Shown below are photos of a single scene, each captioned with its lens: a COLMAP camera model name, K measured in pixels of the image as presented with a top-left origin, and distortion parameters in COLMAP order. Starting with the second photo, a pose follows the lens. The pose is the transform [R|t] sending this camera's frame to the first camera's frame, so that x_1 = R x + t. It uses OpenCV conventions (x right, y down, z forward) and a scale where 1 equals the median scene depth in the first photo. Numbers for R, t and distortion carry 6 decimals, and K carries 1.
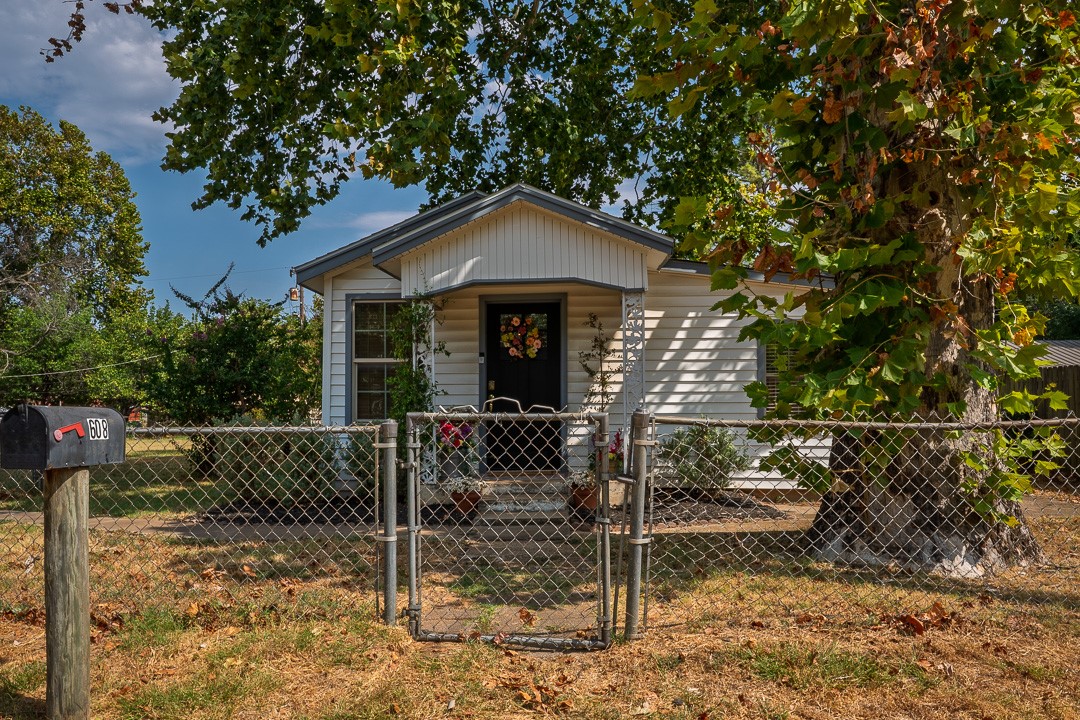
lens RADIAL K [[737.0, 0, 545.2], [0, 737.0, 369.4], [0, 0, 1]] dist [-0.000606, -0.000259]
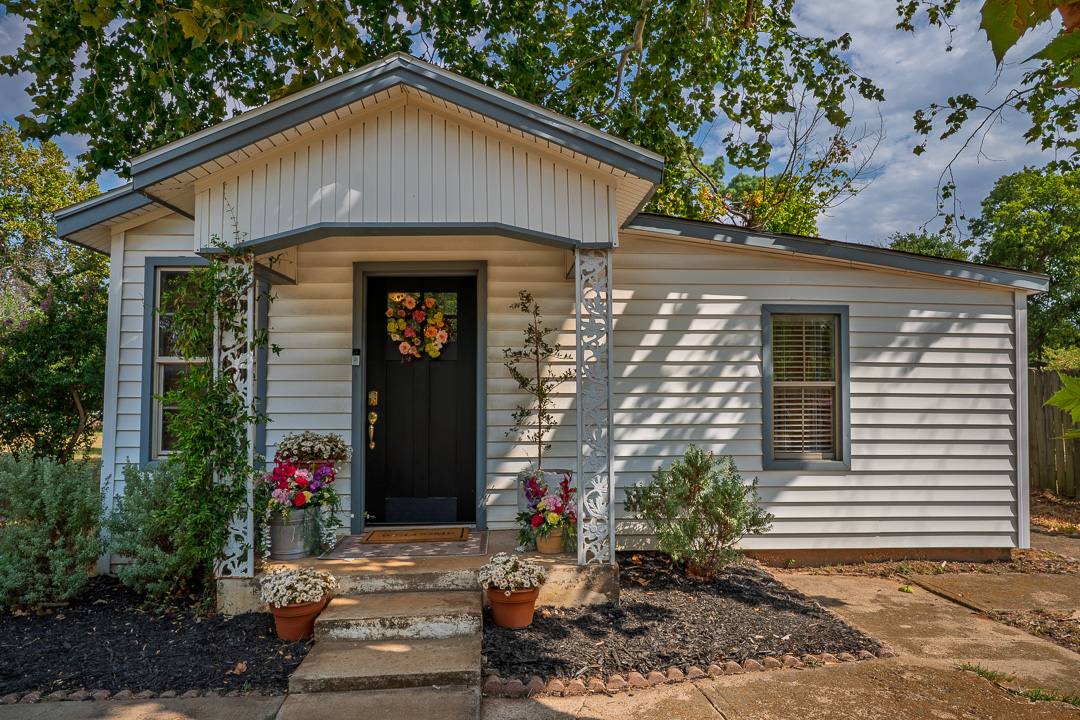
lens RADIAL K [[639.3, 0, 534.7], [0, 639.3, 362.9], [0, 0, 1]] dist [-0.011998, 0.000574]
pose [[0.996350, 0.005821, 0.085160, 0.024441], [-0.005337, 0.999968, -0.005904, -0.008114], [-0.085191, 0.005428, 0.996350, 0.434313]]
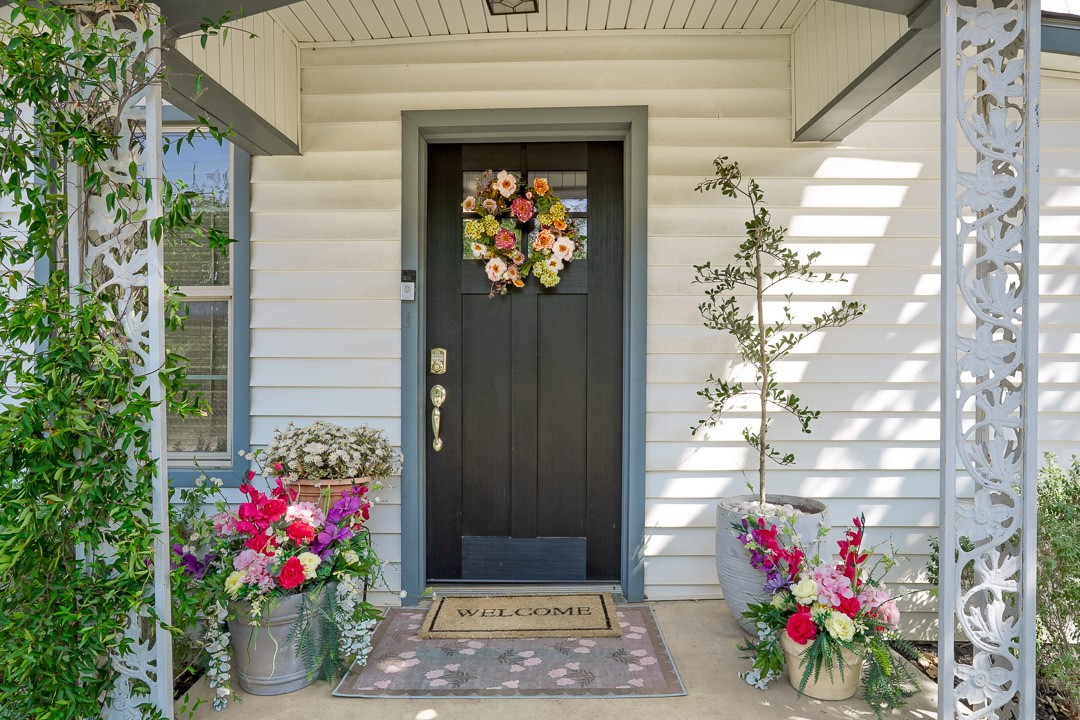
lens RADIAL K [[639.3, 0, 546.8], [0, 639.3, 359.0], [0, 0, 1]] dist [-0.011998, 0.000574]
pose [[0.999661, 0.006400, 0.025236, -0.027304], [-0.007436, 0.999125, 0.041161, 0.007045], [-0.024950, -0.041335, 0.998834, 0.708607]]
